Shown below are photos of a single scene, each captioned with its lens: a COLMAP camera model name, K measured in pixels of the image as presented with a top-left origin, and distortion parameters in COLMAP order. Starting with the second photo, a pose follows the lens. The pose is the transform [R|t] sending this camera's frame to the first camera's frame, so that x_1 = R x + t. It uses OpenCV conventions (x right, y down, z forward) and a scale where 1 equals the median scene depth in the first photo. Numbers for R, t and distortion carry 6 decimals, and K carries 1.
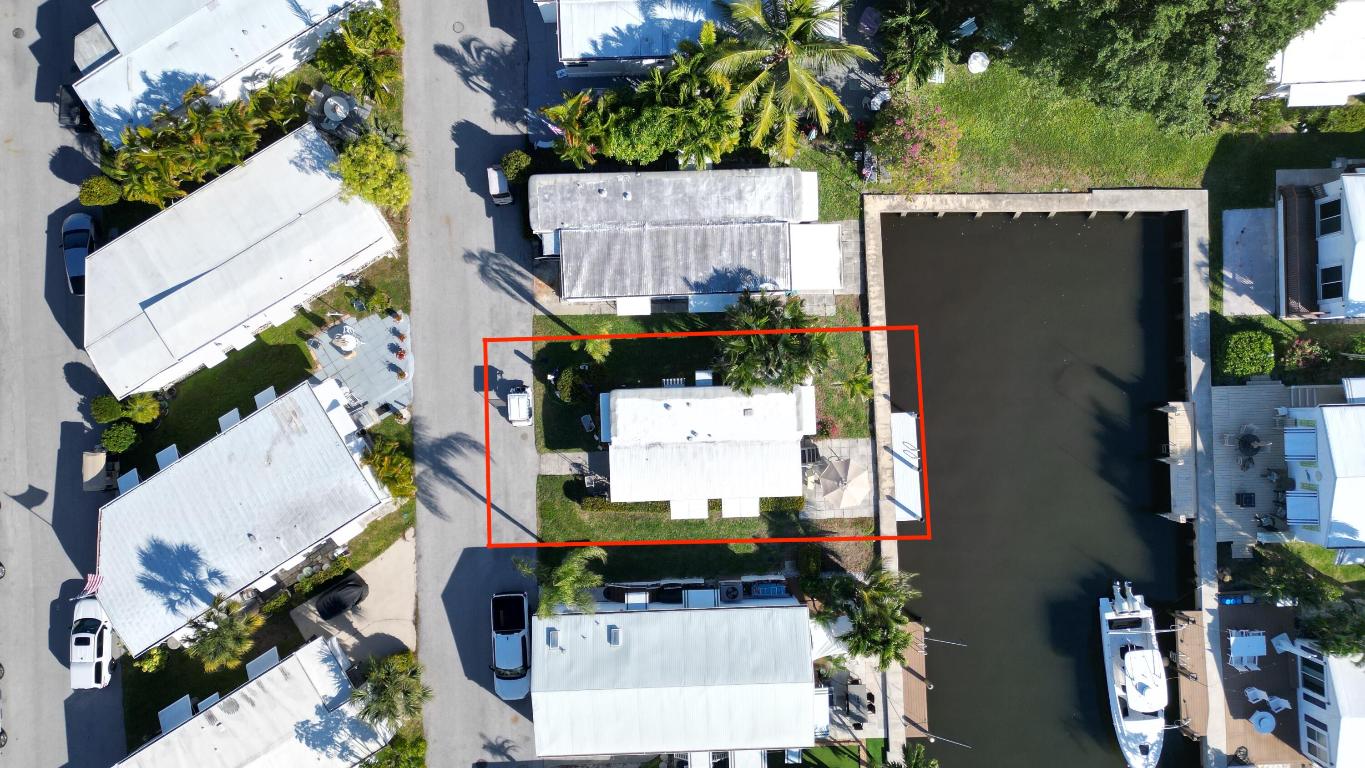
lens RADIAL K [[934.0, 0, 682.5], [0, 934.0, 384.0], [0, 0, 1]] dist [0.001612, 0.001144]
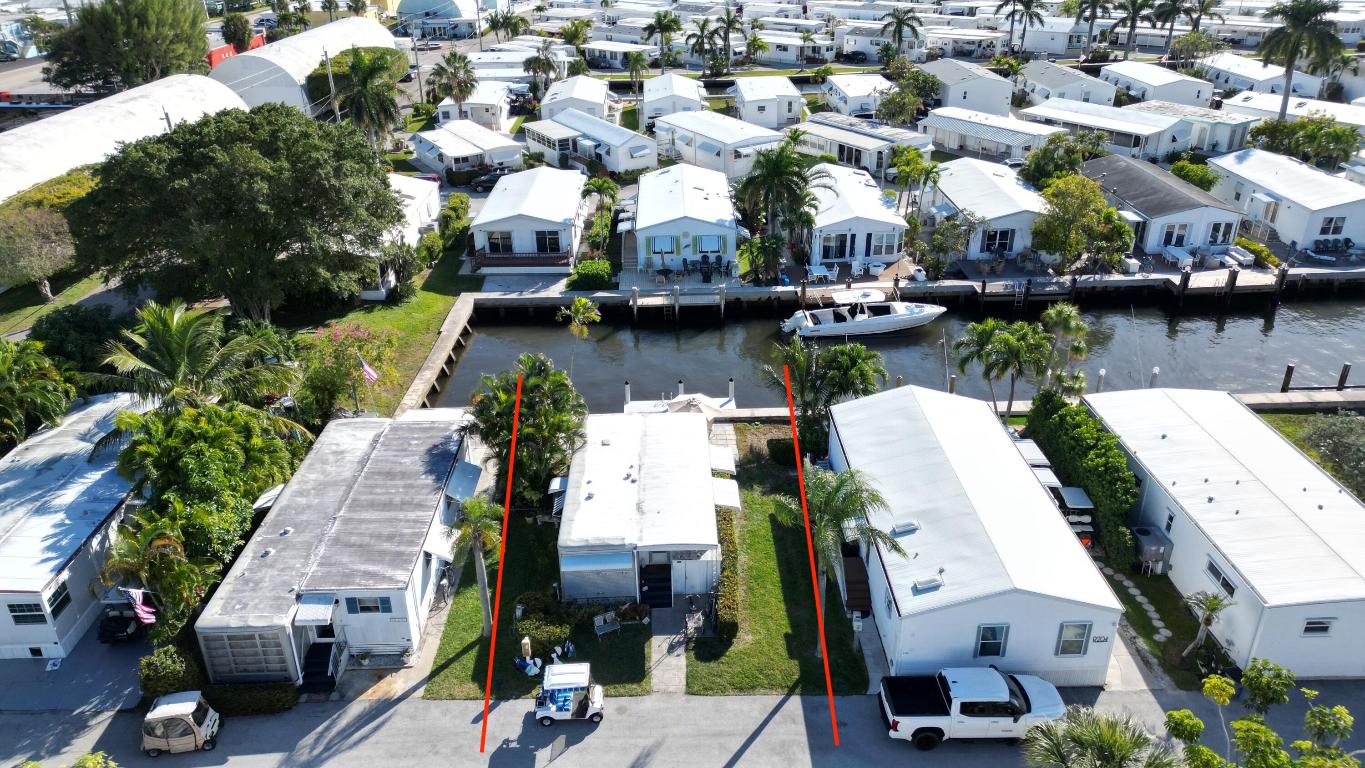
lens RADIAL K [[934.0, 0, 682.5], [0, 934.0, 384.0], [0, 0, 1]] dist [0.001612, 0.001144]
pose [[0.009190, -0.440472, 0.897719, -0.613964], [0.999939, -0.001473, -0.010959, 0.102637], [0.006149, 0.897765, 0.440432, 0.556015]]
